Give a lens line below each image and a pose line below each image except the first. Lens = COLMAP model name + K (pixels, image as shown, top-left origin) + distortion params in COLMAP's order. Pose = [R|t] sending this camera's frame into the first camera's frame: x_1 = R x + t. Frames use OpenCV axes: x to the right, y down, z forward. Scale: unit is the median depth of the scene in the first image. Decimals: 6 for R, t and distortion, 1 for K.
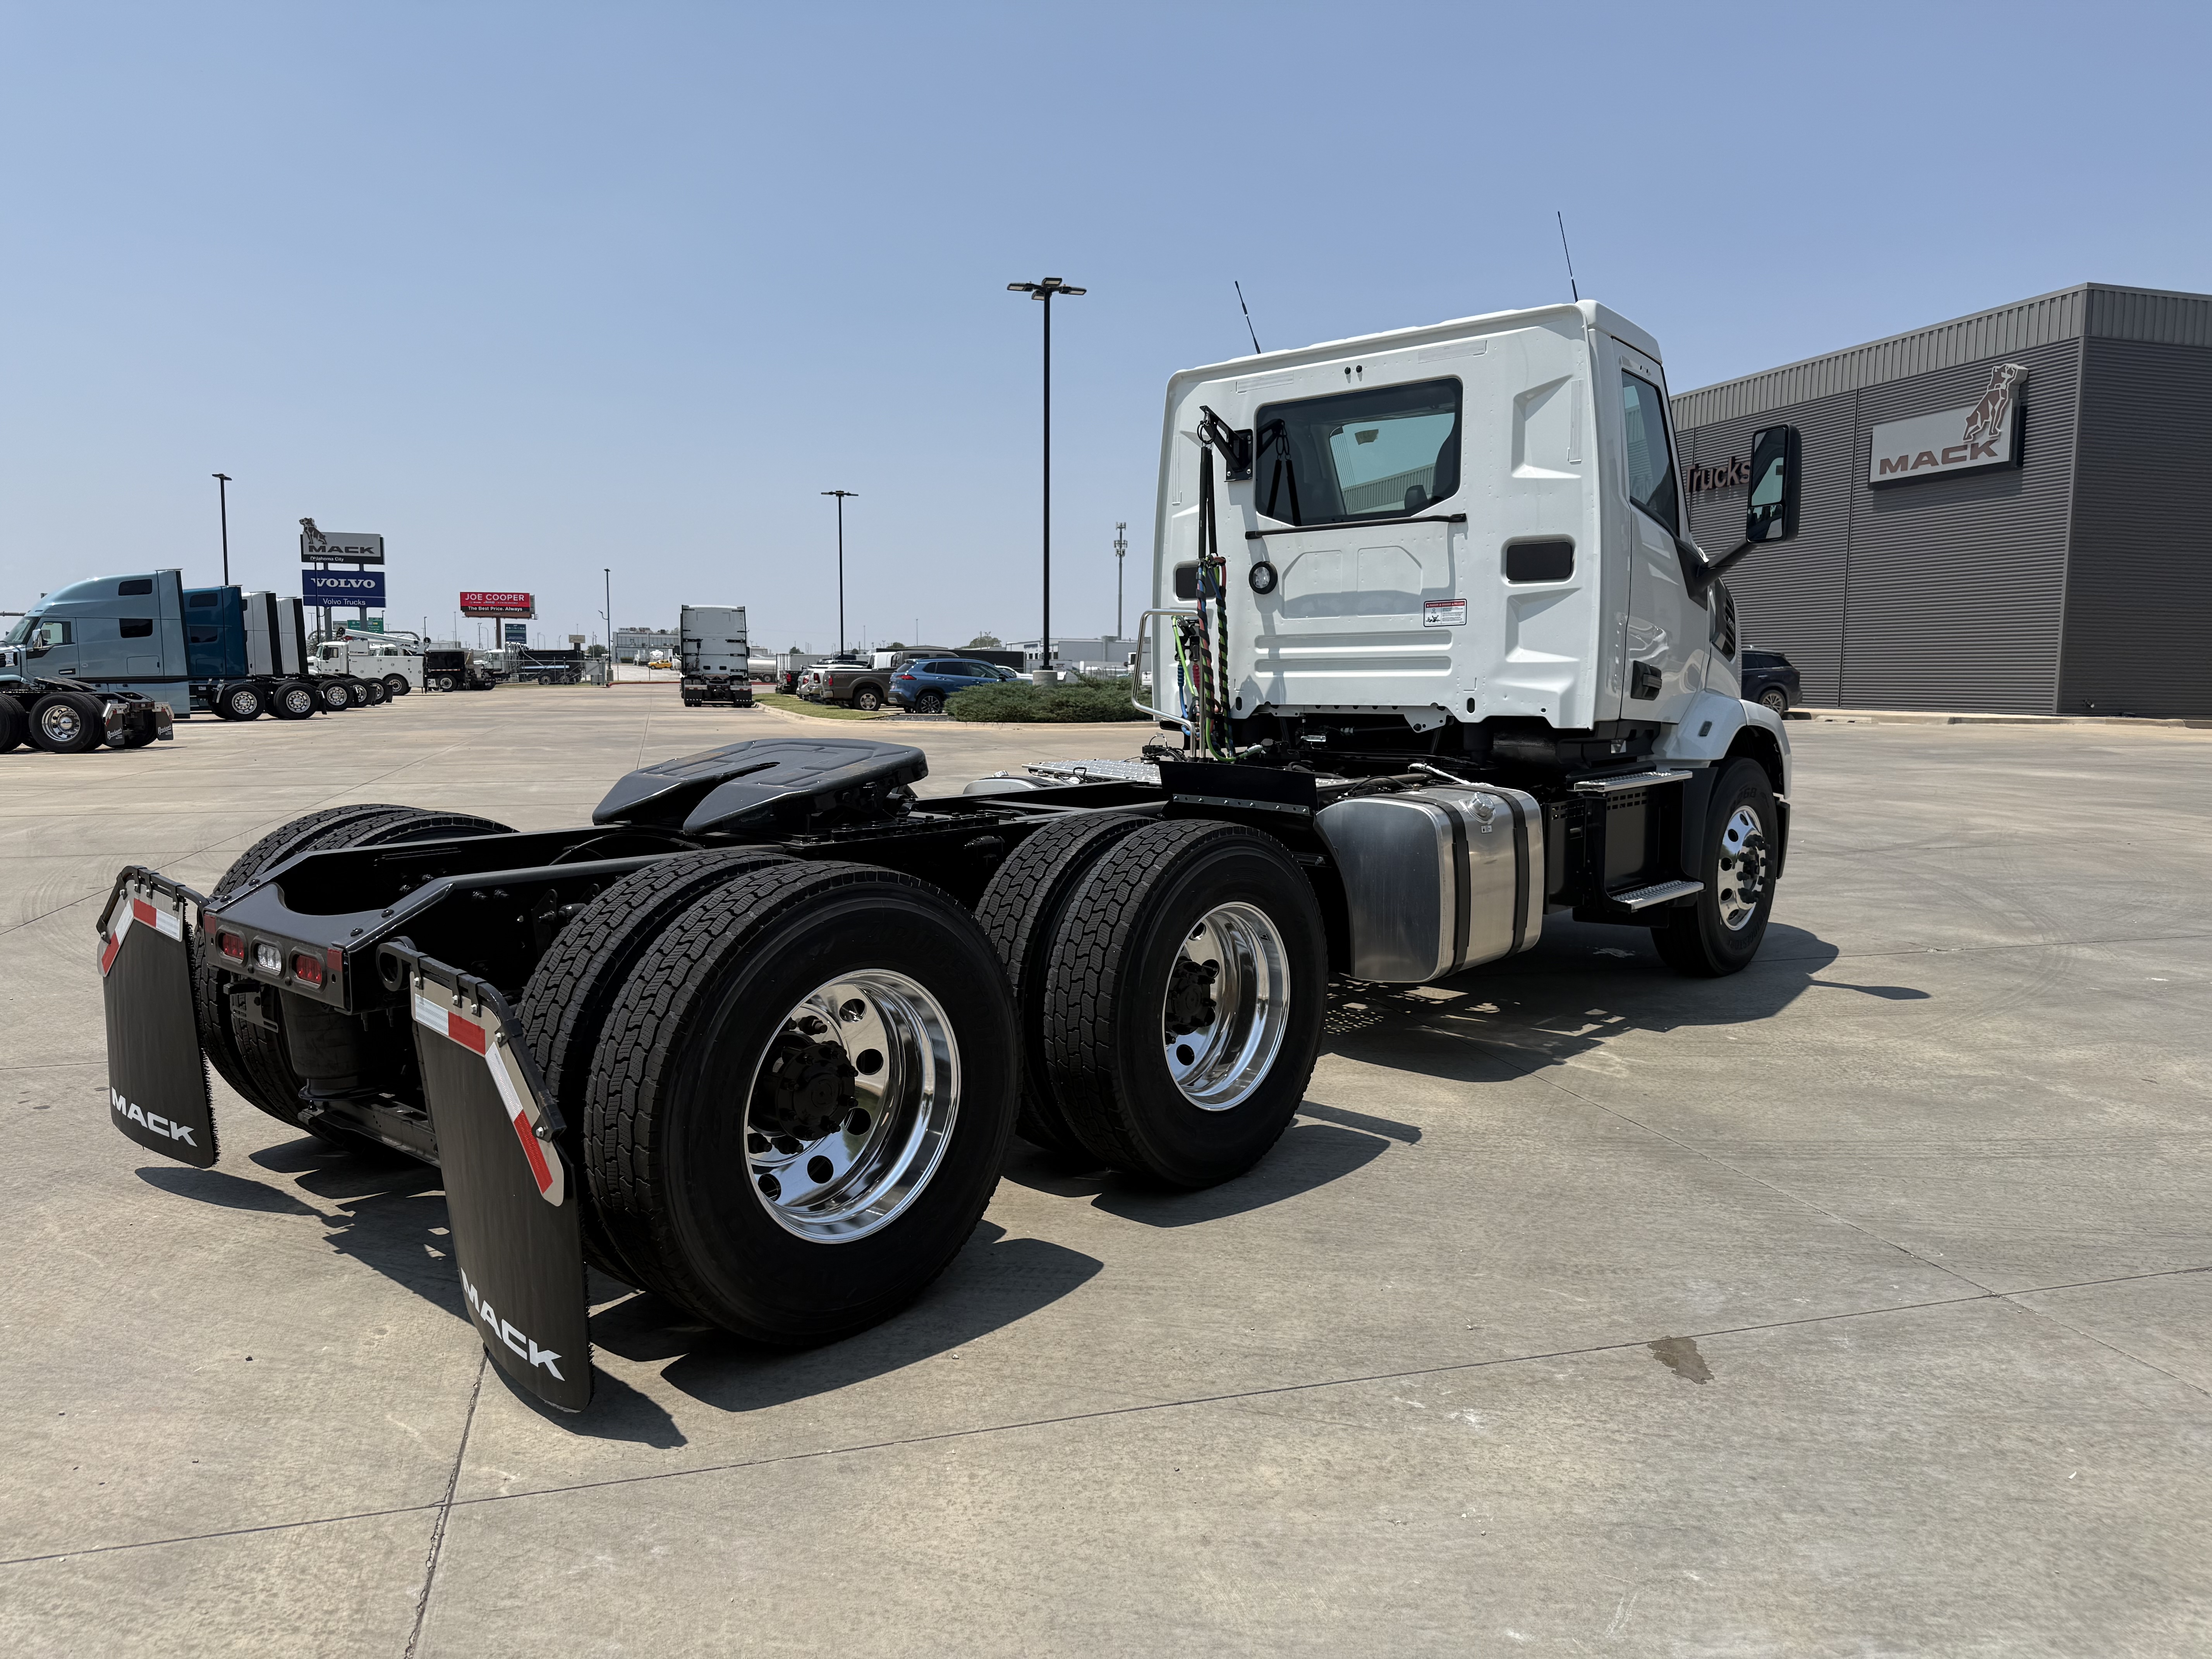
lens RADIAL K [[1538.7, 0, 1115.3], [0, 1538.7, 829.6], [0, 0, 1]] dist [0.011884, -0.025300]
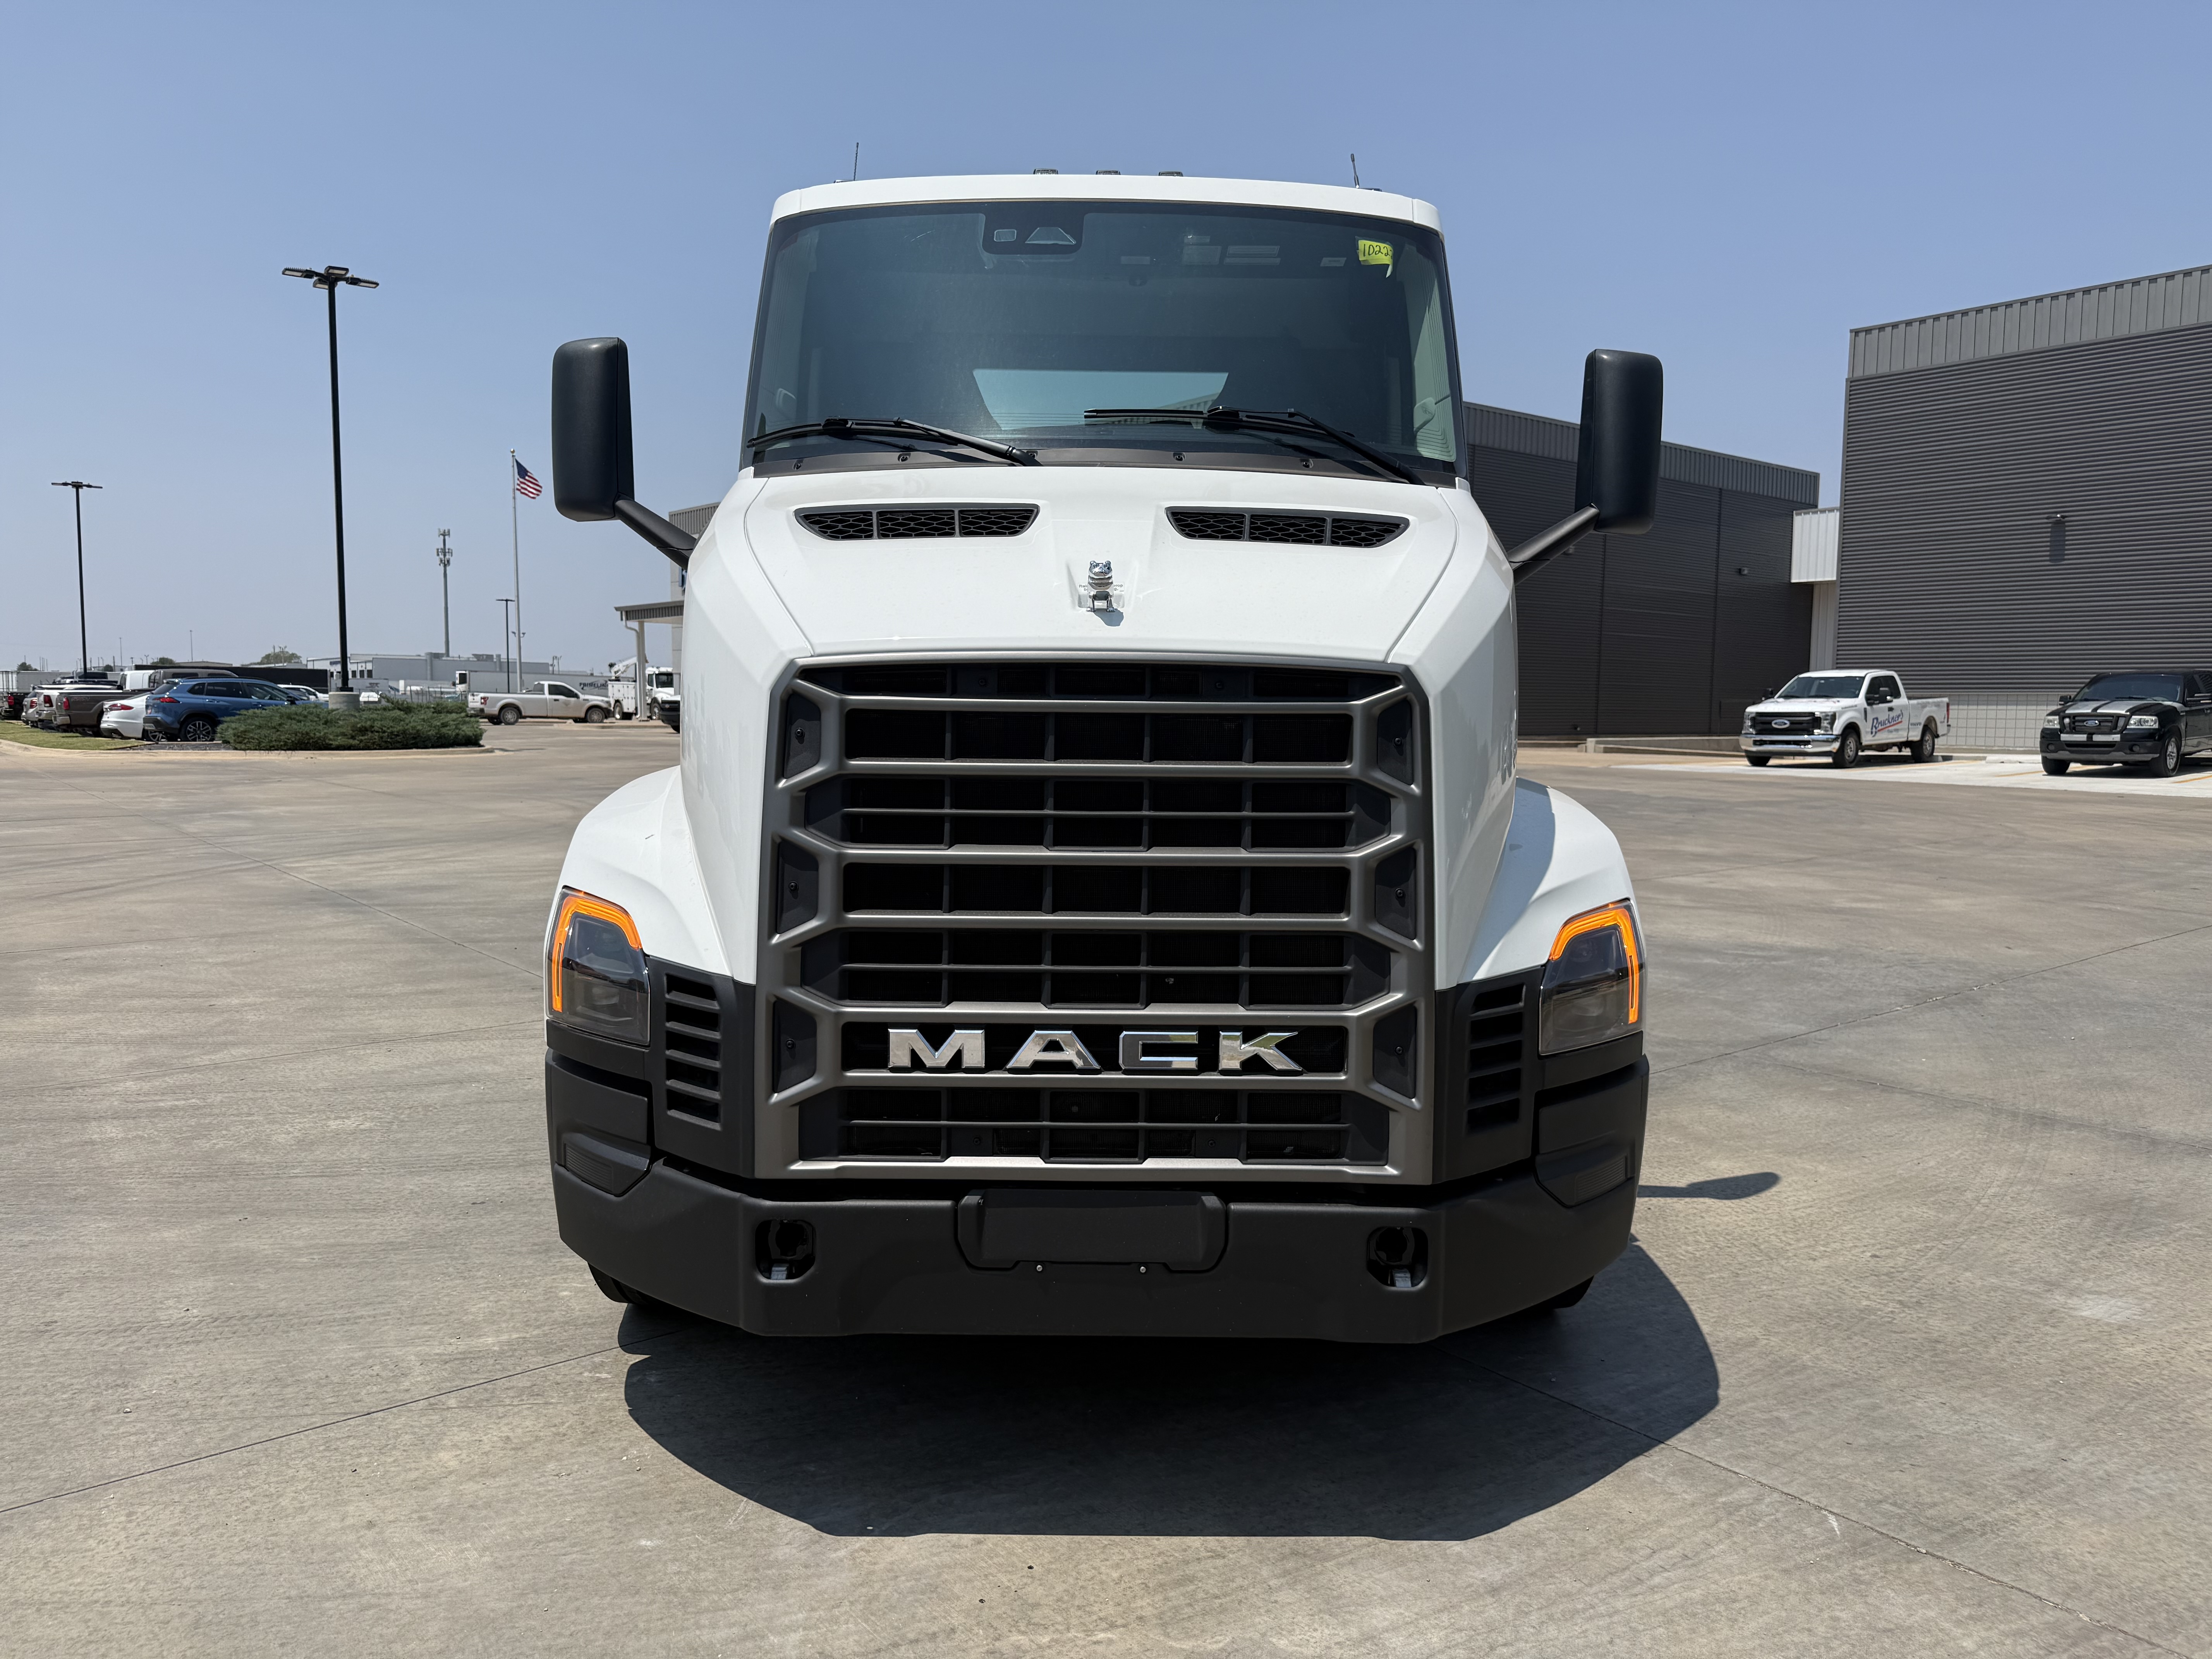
lens RADIAL K [[1538.7, 0, 1119.8], [0, 1538.7, 821.5], [0, 0, 1]] dist [0.011884, -0.025300]
pose [[0.916217, -0.031185, 0.399467, 0.097265], [0.038643, 0.999197, -0.010628, -0.002265], [-0.398815, 0.025174, 0.916686, -0.171492]]
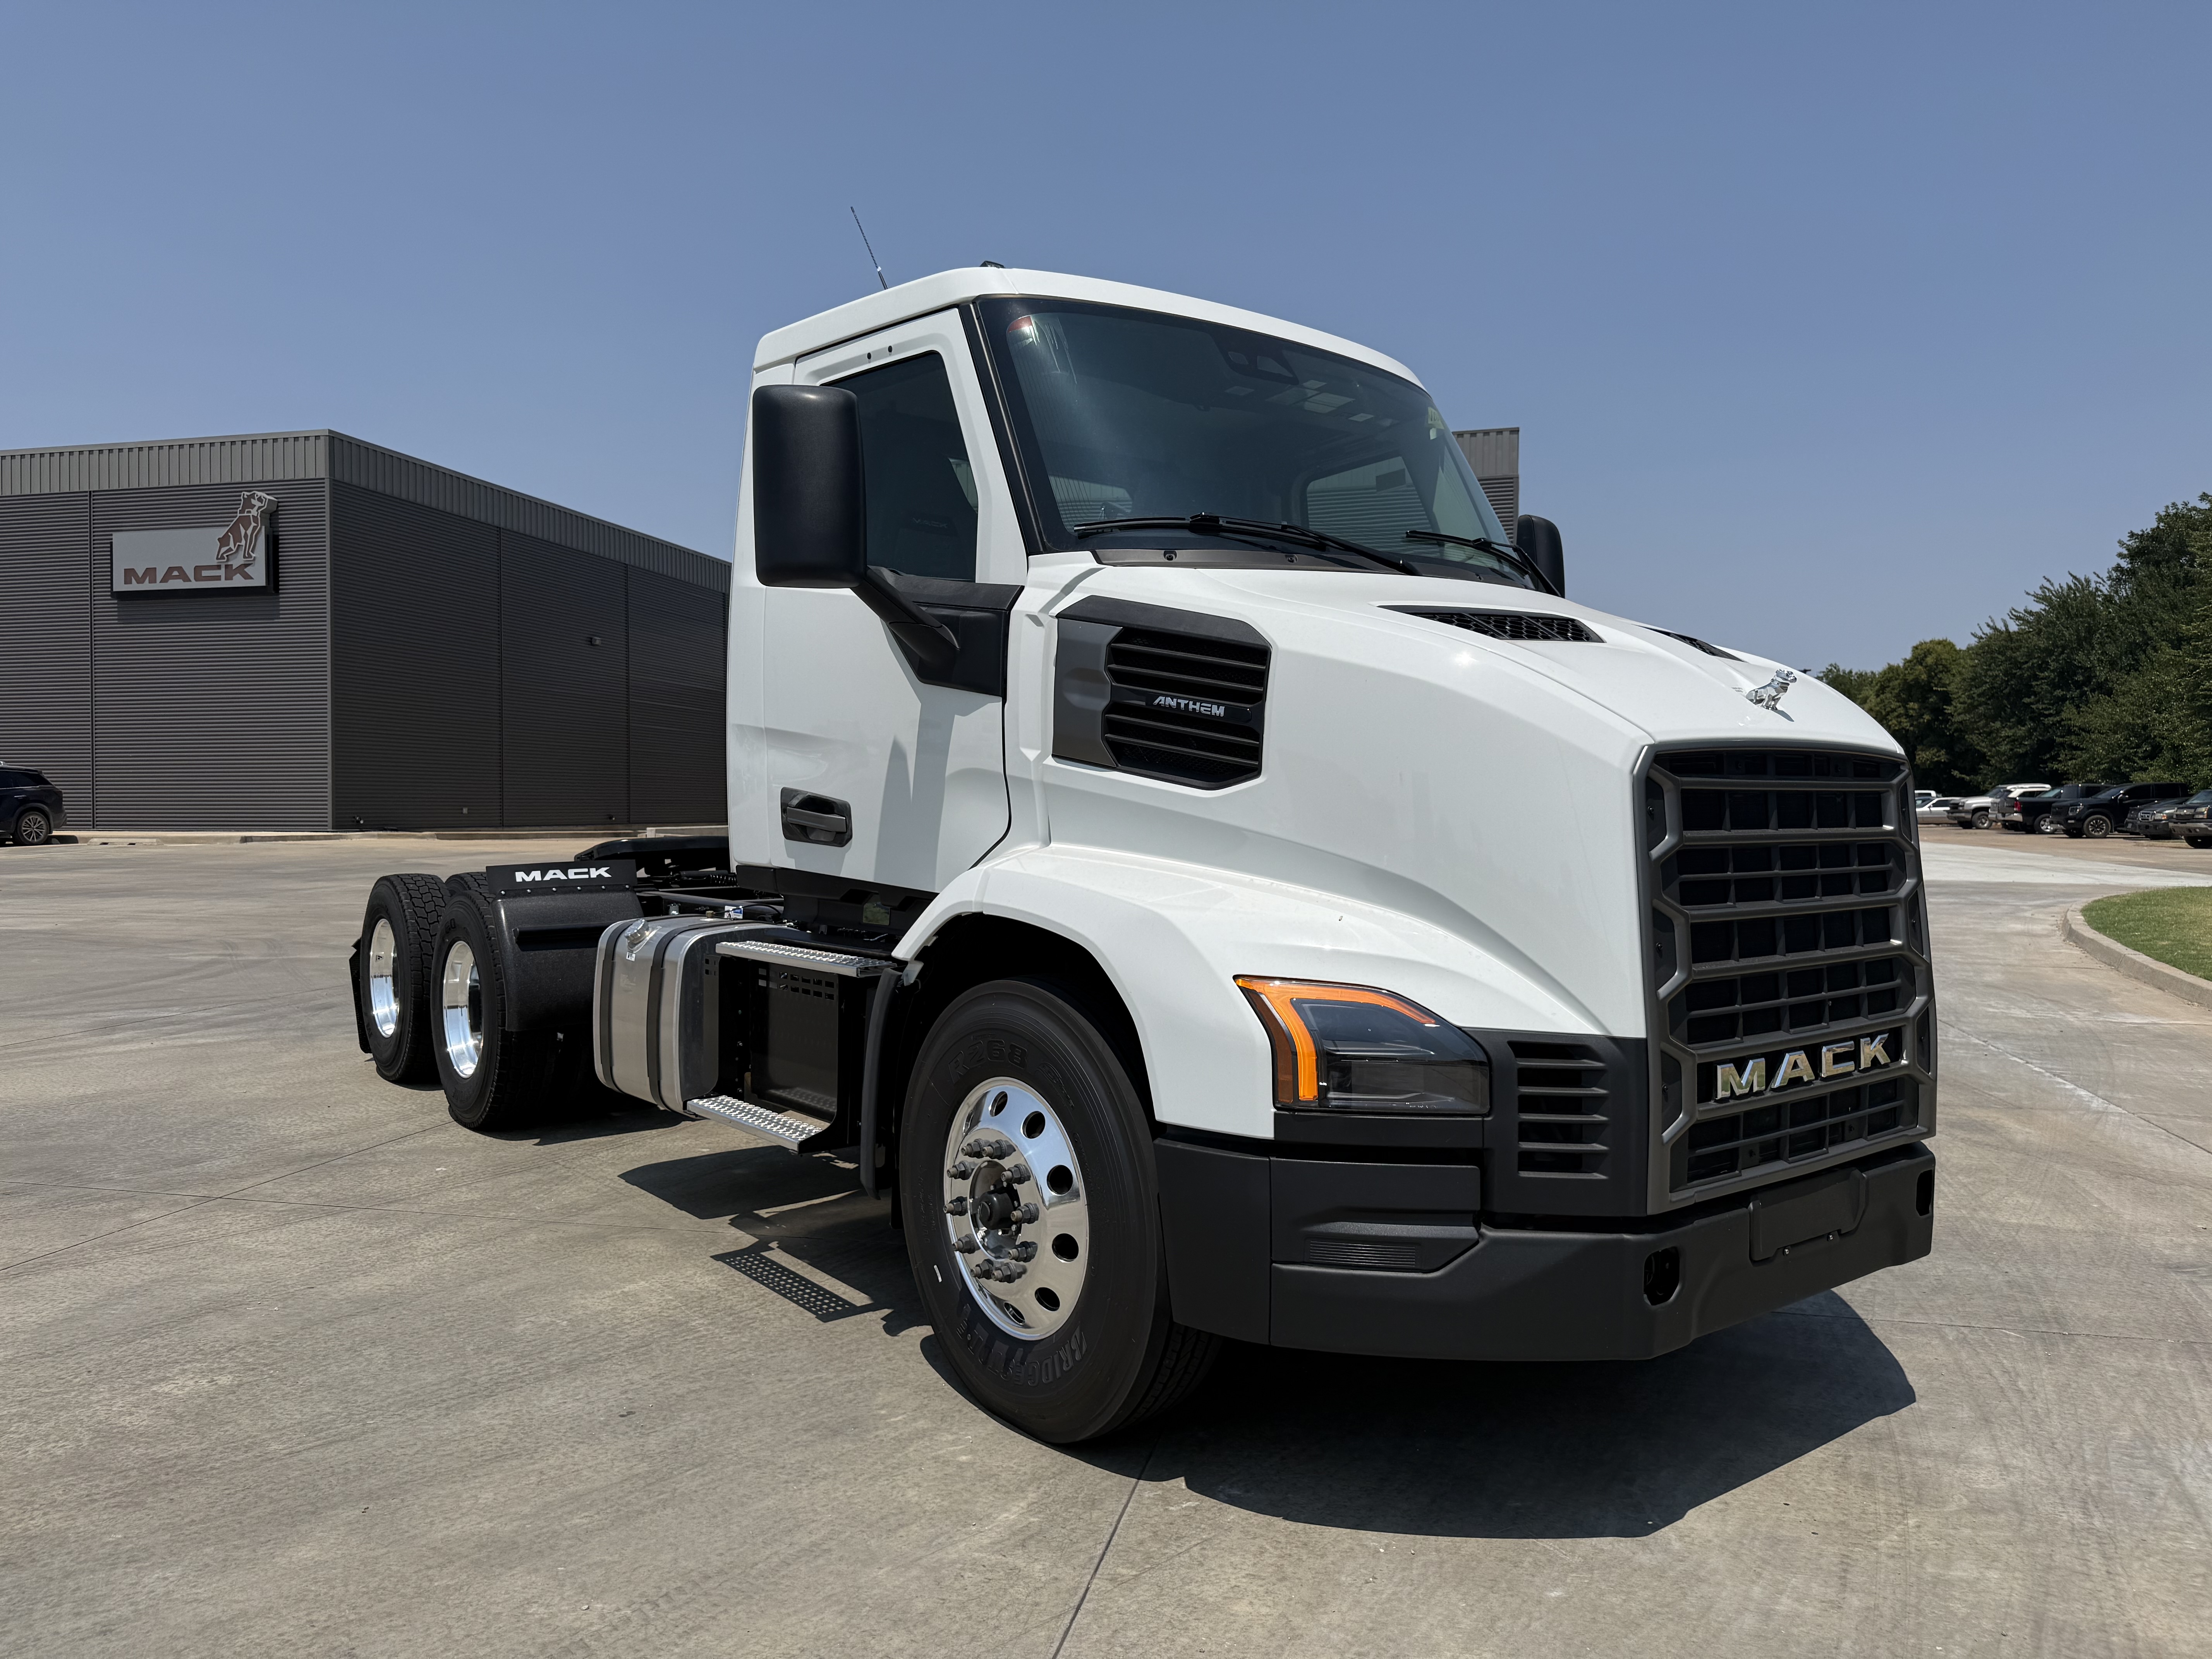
lens RADIAL K [[1538.7, 0, 1089.5], [0, 1538.7, 837.8], [0, 0, 1]] dist [0.011884, -0.025300]
pose [[0.490735, -0.029263, 0.870817, -0.685949], [0.090466, 0.995745, -0.017519, -0.061480], [-0.866600, 0.087376, 0.491294, 0.470357]]
